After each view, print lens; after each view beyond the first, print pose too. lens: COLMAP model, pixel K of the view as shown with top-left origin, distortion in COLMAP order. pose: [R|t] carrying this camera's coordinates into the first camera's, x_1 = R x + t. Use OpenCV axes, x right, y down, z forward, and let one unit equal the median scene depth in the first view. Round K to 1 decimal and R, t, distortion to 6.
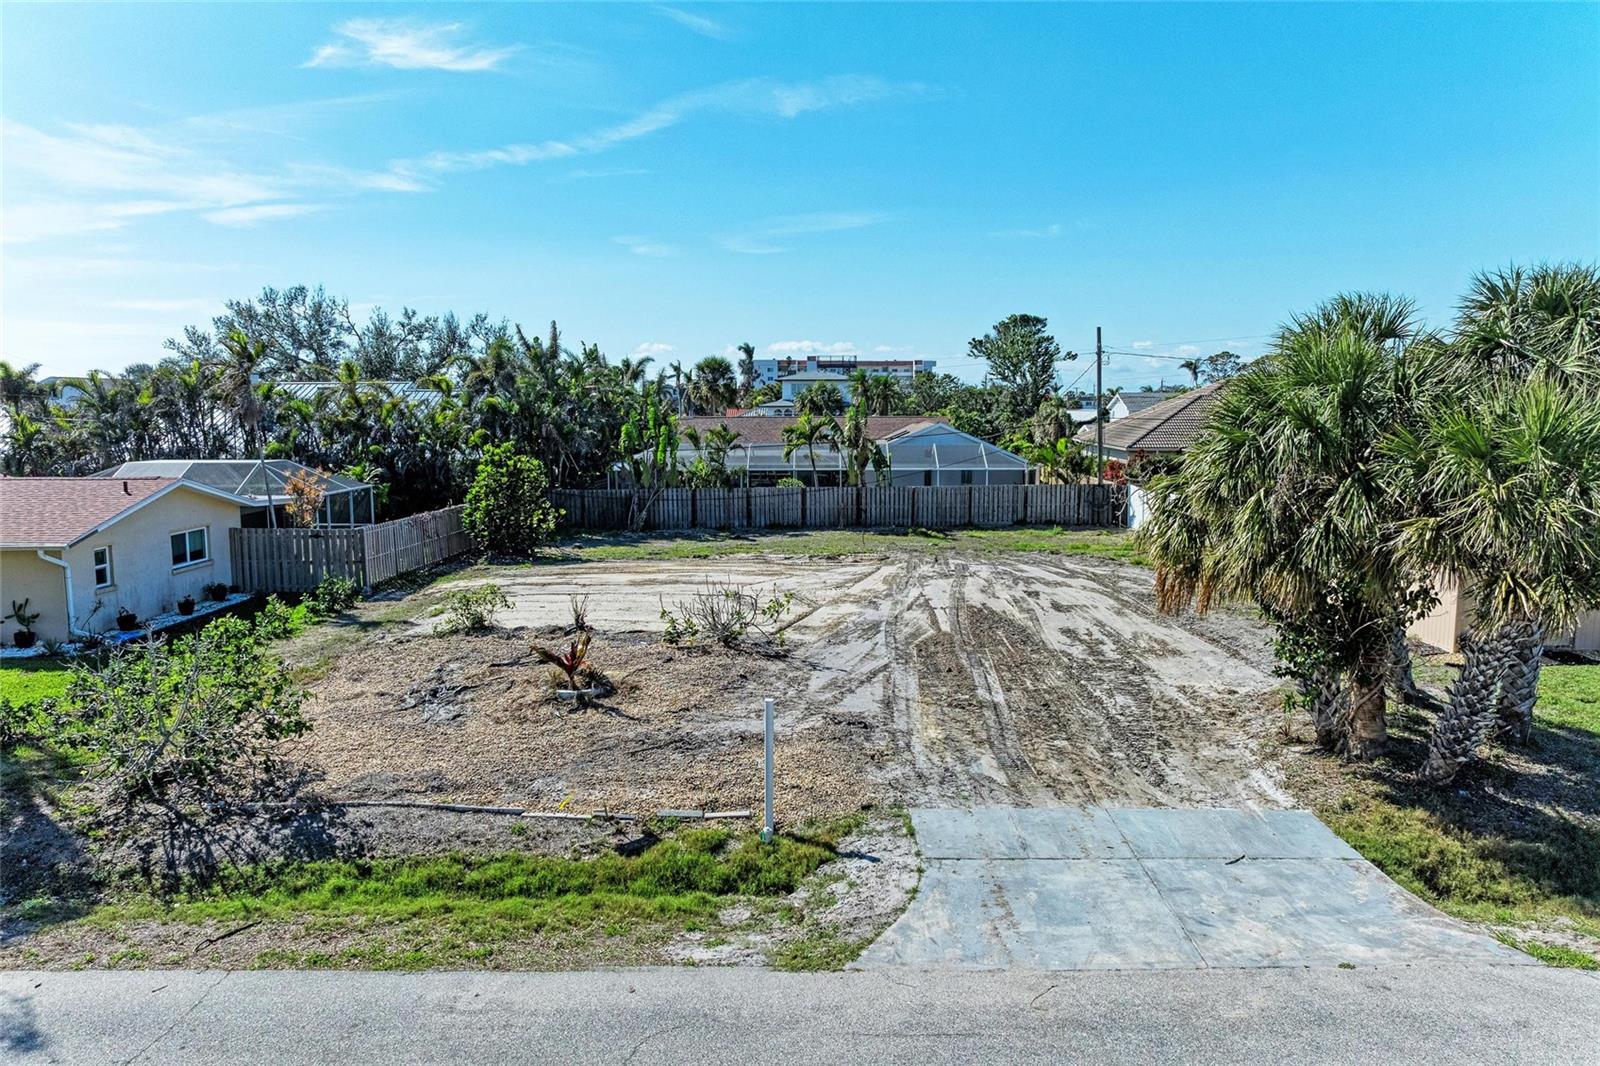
lens RADIAL K [[1148.7, 0, 803.6], [0, 1148.7, 497.5], [0, 0, 1]] dist [-0.024571, -0.002984]
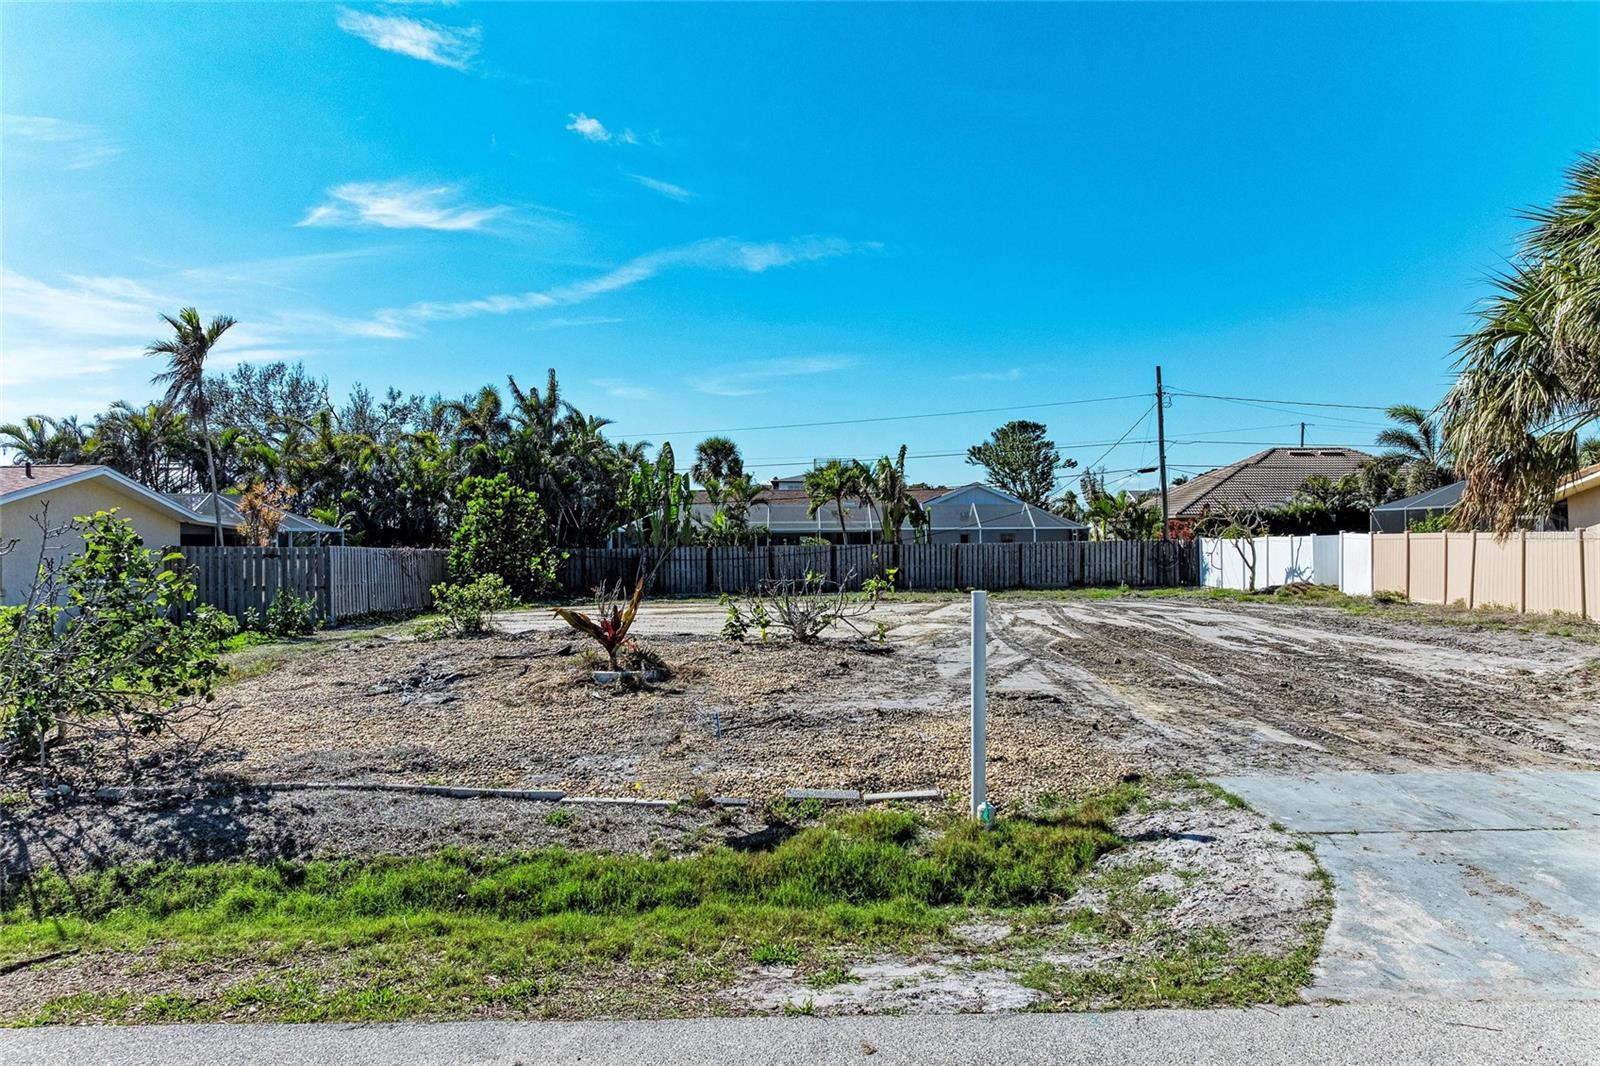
lens RADIAL K [[1131.2, 0, 798.0], [0, 1131.2, 506.9], [0, 0, 1]] dist [-0.041596, 0.033260]
pose [[0.999802, -0.002100, 0.019783, -0.131911], [0.004442, 0.992872, -0.119099, 0.194276], [-0.019392, 0.119163, 0.992685, 0.385512]]
